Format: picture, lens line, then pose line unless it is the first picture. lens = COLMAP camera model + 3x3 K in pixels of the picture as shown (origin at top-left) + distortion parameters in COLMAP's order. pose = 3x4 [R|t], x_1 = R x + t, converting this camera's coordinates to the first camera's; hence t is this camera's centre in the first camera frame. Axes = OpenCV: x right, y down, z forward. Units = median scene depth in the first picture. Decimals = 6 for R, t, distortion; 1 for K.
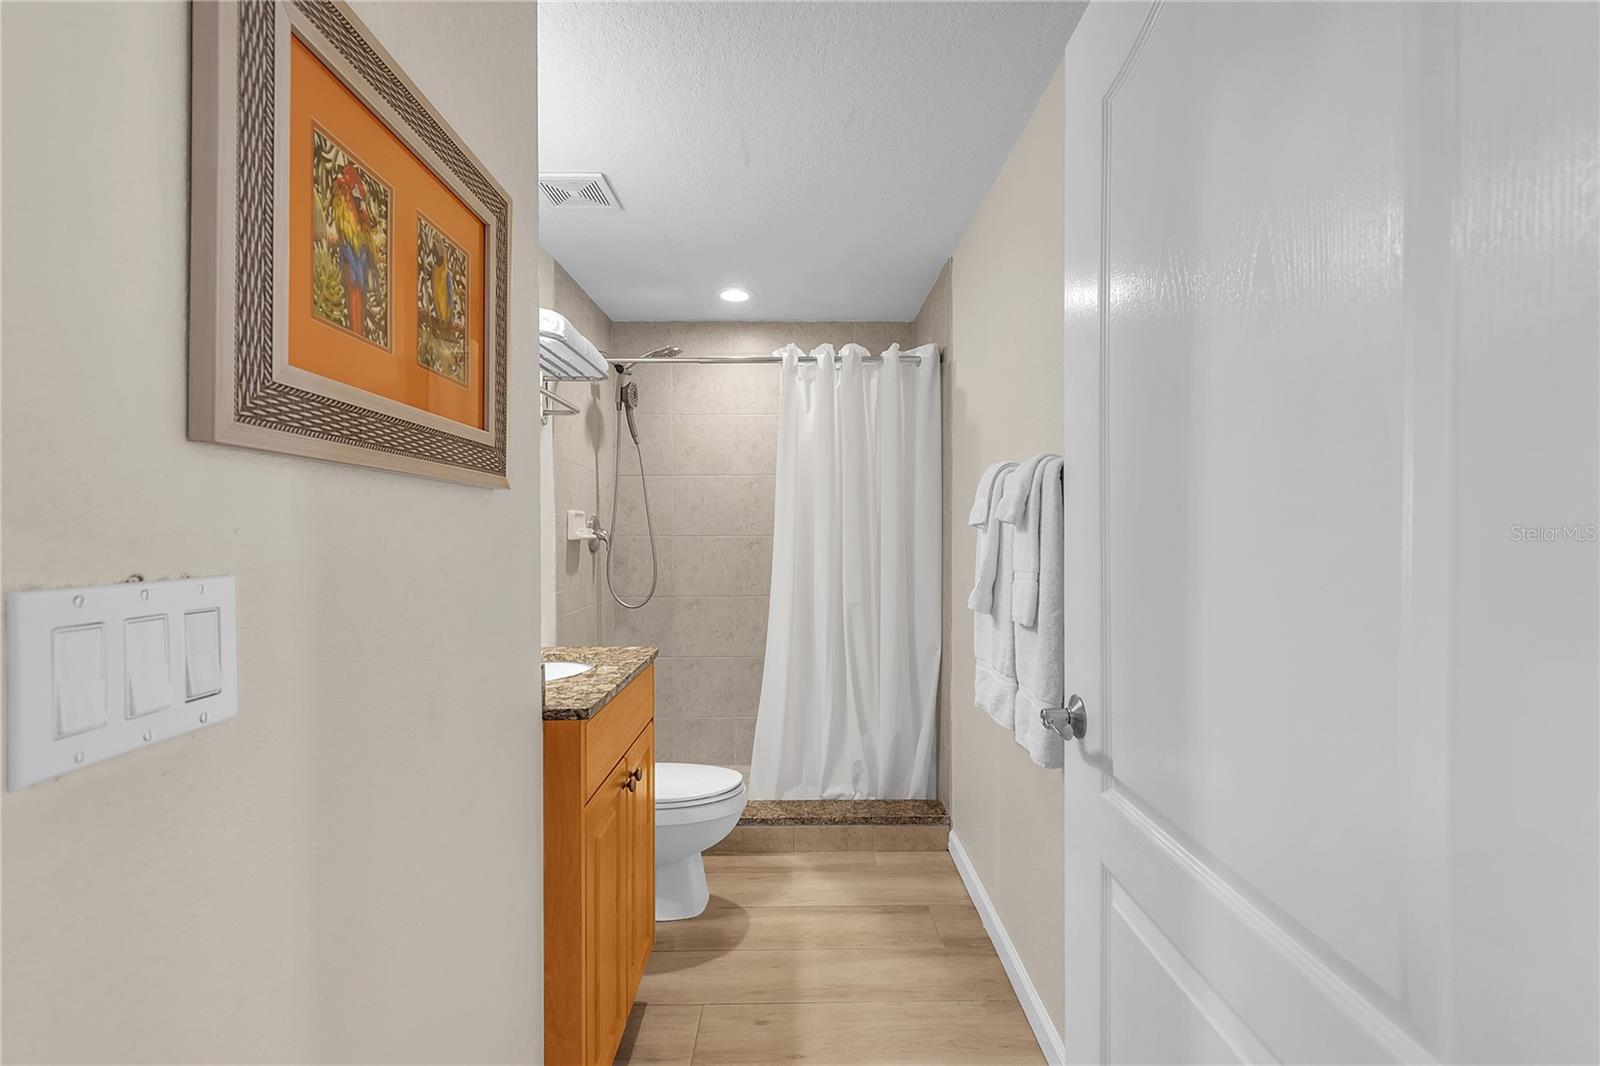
lens RADIAL K [[707.9, 0, 807.3], [0, 707.9, 531.9], [0, 0, 1]] dist [0.004341, -0.000669]
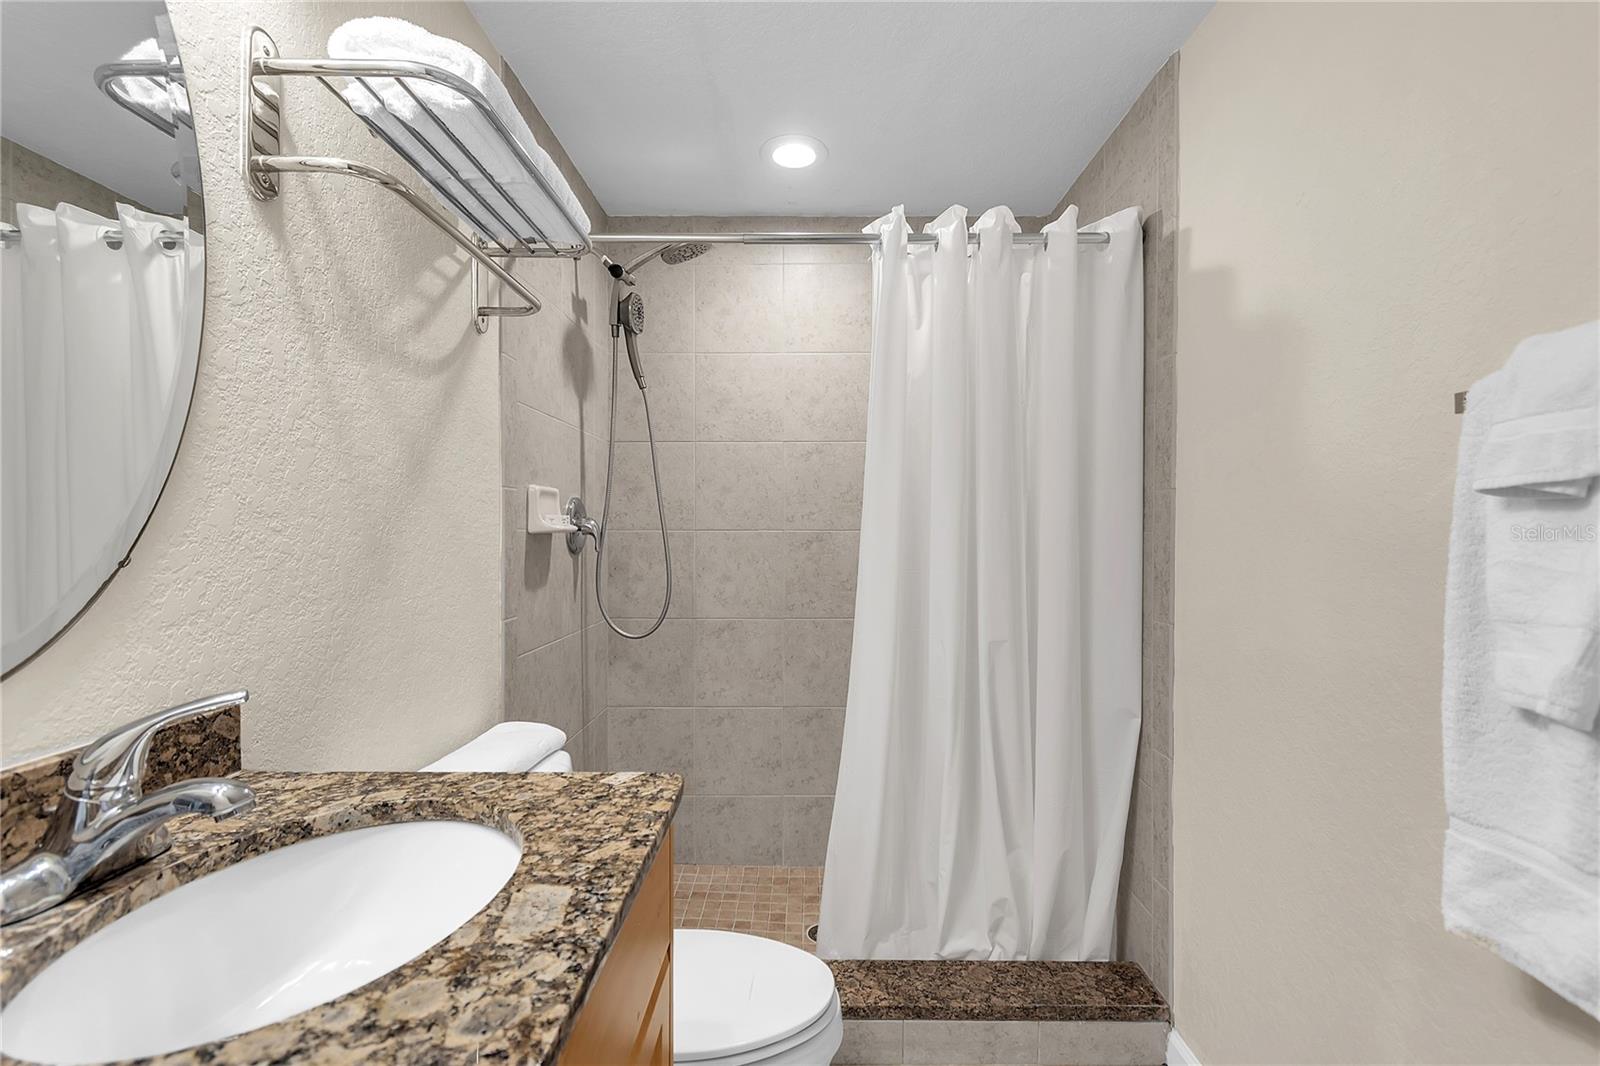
lens RADIAL K [[707.9, 0, 807.3], [0, 707.9, 531.9], [0, 0, 1]] dist [0.004341, -0.000669]
pose [[0.999911, 0.004460, -0.012567, -0.087155], [-0.004494, 0.999986, -0.002640, 0.010725], [0.012555, 0.002696, 0.999918, 0.383402]]
